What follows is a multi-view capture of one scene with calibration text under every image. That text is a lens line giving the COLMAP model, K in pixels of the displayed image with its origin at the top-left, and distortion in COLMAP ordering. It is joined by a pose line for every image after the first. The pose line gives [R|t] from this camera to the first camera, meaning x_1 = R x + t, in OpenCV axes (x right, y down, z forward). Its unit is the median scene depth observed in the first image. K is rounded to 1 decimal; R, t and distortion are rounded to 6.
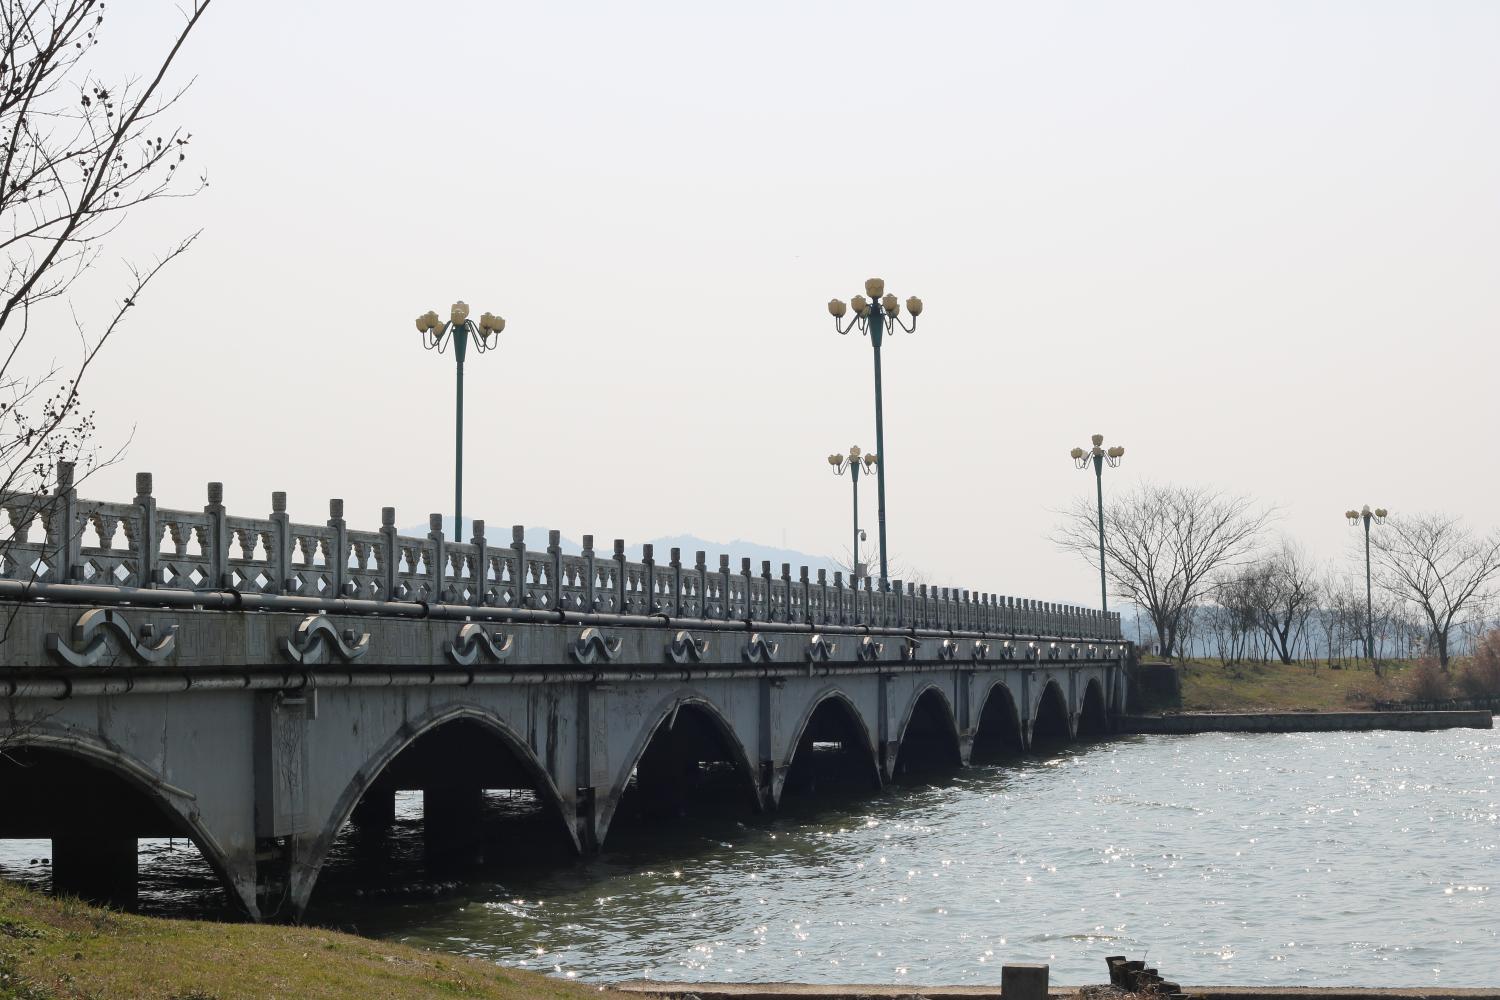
lens RADIAL K [[3863.8, 0, 748.3], [0, 3863.8, 500.5], [0, 0, 1]] dist [-0.044621, 0.000000]
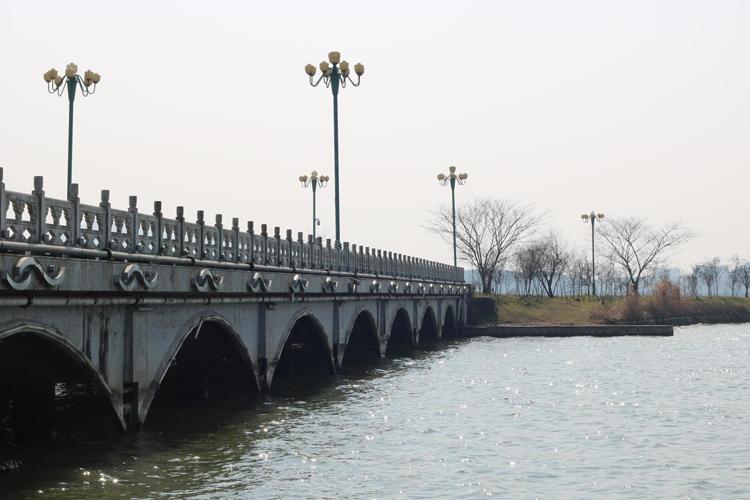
lens RADIAL K [[1931.9, 0, 375.9], [0, 1931.9, 249.2], [0, 0, 1]] dist [-0.044621, 0.000000]
pose [[0.997913, 0.011448, 0.063548, 0.000320], [-0.012583, 0.999768, 0.017499, 0.009288], [-0.063333, -0.018262, 0.997825, 0.203141]]
